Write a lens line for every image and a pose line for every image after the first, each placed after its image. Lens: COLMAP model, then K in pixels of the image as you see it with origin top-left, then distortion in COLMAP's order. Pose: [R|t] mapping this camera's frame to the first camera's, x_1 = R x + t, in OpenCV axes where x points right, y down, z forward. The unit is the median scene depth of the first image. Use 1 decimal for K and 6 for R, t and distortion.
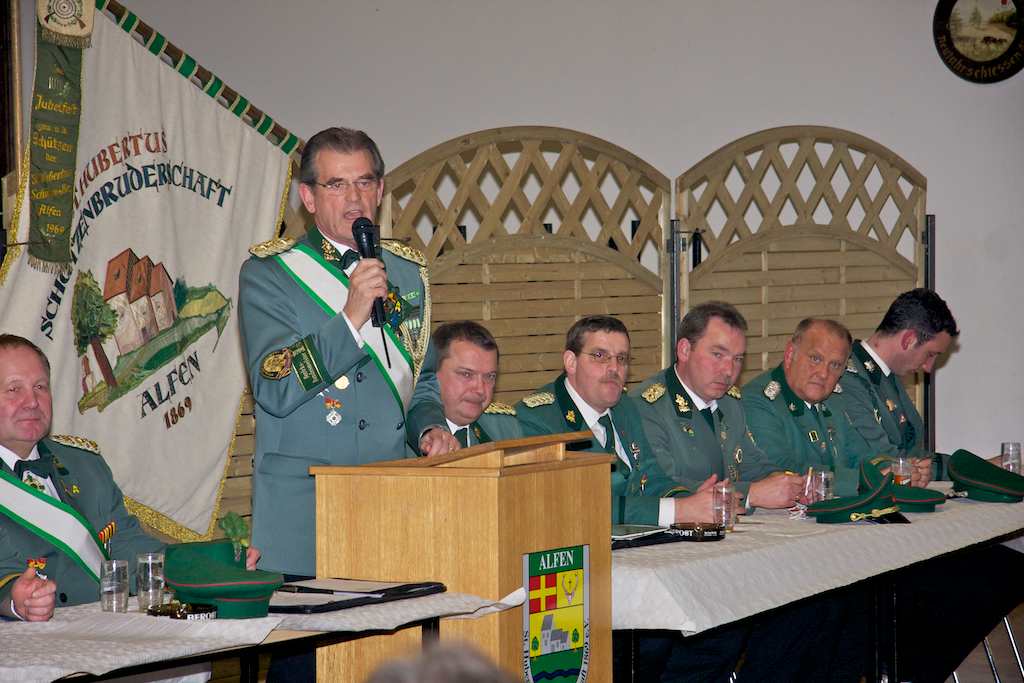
lens RADIAL K [[4080.5, 0, 512.0], [0, 4080.5, 341.5], [0, 0, 1]] dist [0.199026, 2.595770]
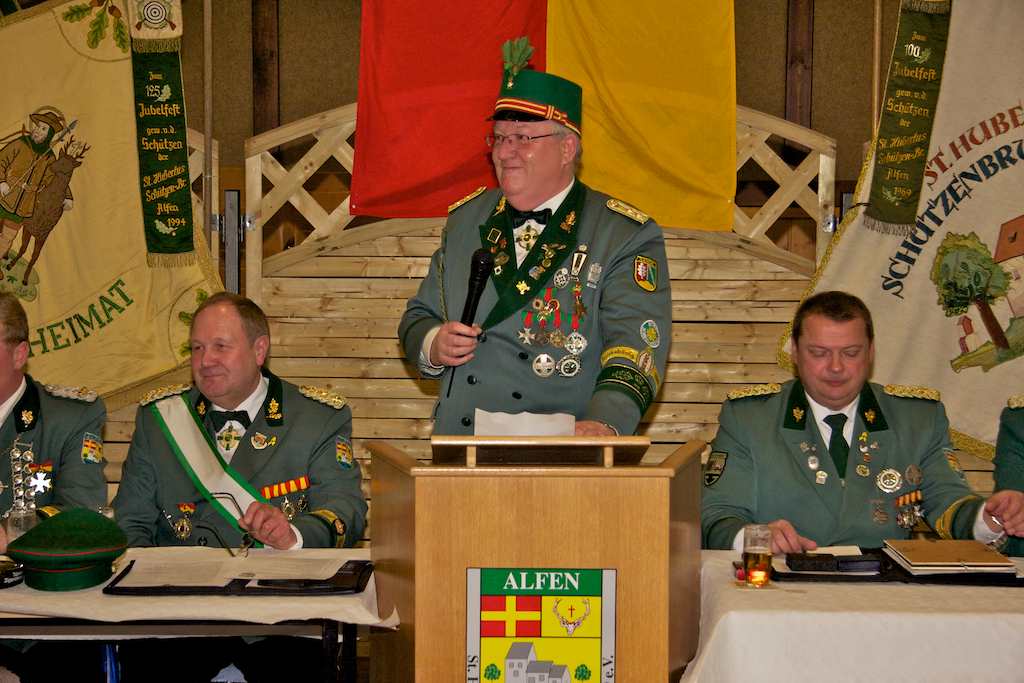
lens RADIAL K [[2285.3, 0, 512.0], [0, 2285.3, 341.5], [0, 0, 1]] dist [0.101148, 0.761427]
pose [[0.447751, 0.068789, -0.891509, 0.362483], [-0.032232, 0.997630, 0.060789, -0.021695], [0.893577, 0.001517, 0.448907, 0.648146]]
